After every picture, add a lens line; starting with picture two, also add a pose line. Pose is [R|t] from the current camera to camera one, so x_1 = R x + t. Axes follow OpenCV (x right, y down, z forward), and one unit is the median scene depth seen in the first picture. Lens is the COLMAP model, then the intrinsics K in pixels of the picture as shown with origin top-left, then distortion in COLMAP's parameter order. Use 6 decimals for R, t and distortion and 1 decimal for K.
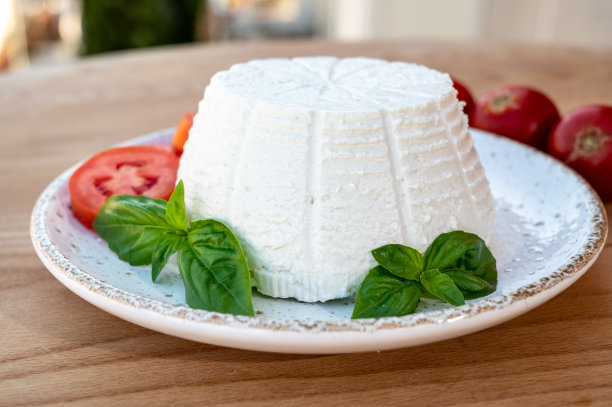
lens RADIAL K [[878.3, 0, 302.9], [0, 878.3, 204.6], [0, 0, 1]] dist [-0.003318, 0.004477]
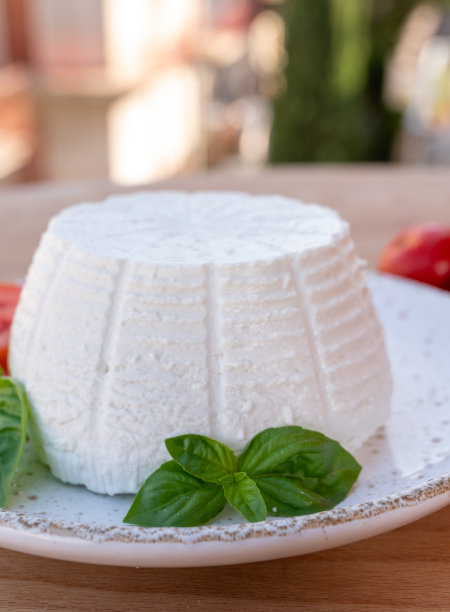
lens RADIAL K [[1022.6, 0, 232.7], [0, 1022.6, 338.8], [0, 0, 1]] dist [-0.026213, -0.049611]
pose [[0.960700, 0.091617, -0.262035, 0.364769], [-0.094768, 0.995499, 0.000614, -0.044253], [0.260912, 0.024242, 0.965058, 0.115318]]
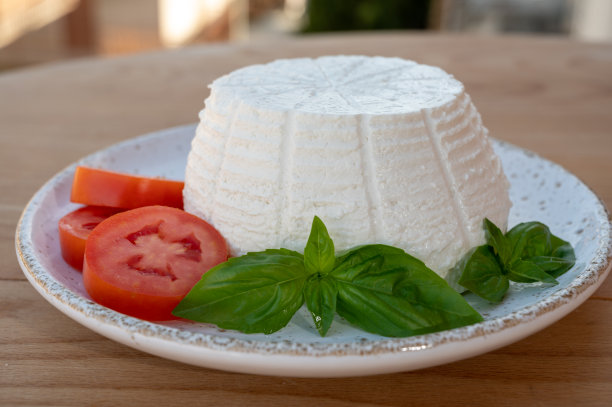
lens RADIAL K [[962.6, 0, 307.6], [0, 962.6, 195.0], [0, 0, 1]] dist [0.009429, -0.021397]
pose [[0.678927, -0.266804, 0.684013, -0.855237], [0.269453, 0.957173, 0.105903, -0.165155], [-0.682974, 0.112409, 0.721741, 0.306700]]
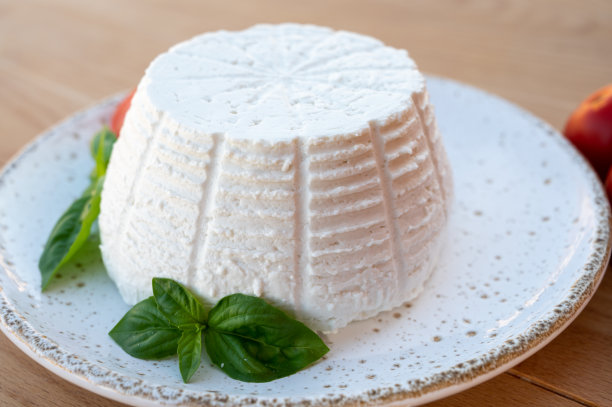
lens RADIAL K [[878.3, 0, 306.2], [0, 878.3, 203.2], [0, 0, 1]] dist [-0.009012, 0.005776]
pose [[0.700906, 0.373328, -0.607747, 0.704822], [-0.247926, 0.926467, 0.283182, -0.312909], [0.668777, -0.047808, 0.741924, 0.421438]]
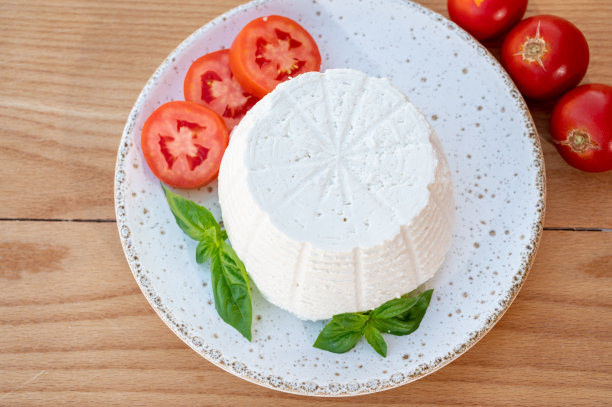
lens RADIAL K [[878.3, 0, 306.2], [0, 878.3, 203.2], [0, 0, 1]] dist [-0.009012, 0.005776]
pose [[0.977688, 0.198857, -0.067696, 0.095262], [-0.070449, 0.613997, 0.786158, -1.212828], [0.197899, -0.763848, 0.614307, 0.215030]]
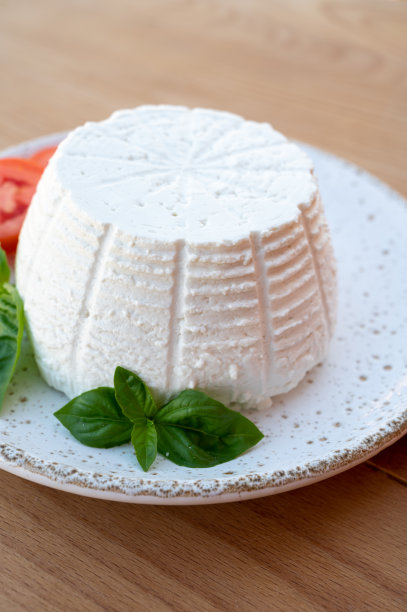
lens RADIAL K [[869.8, 0, 209.6], [0, 869.8, 306.6], [0, 0, 1]] dist [-0.016509, -0.001152]
pose [[0.921247, 0.291950, -0.257039, 0.375293], [-0.200864, 0.922941, 0.328380, -0.350996], [0.333102, -0.250889, 0.908899, 0.173674]]
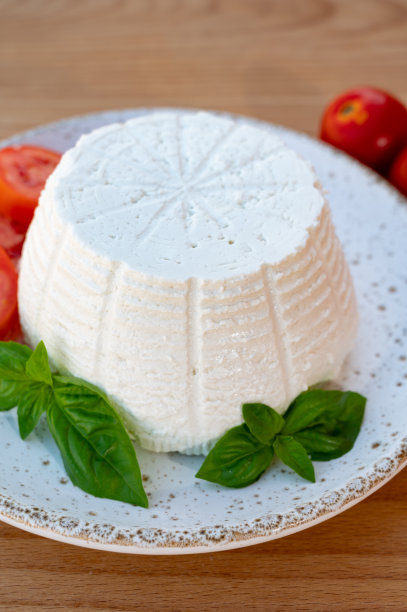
lens RADIAL K [[869.8, 0, 209.6], [0, 869.8, 306.6], [0, 0, 1]] dist [-0.016509, -0.001152]
pose [[0.978687, -0.108102, 0.174601, -0.127403], [0.025396, 0.907416, 0.419465, -0.455064], [-0.203780, -0.406090, 0.890822, 0.190120]]
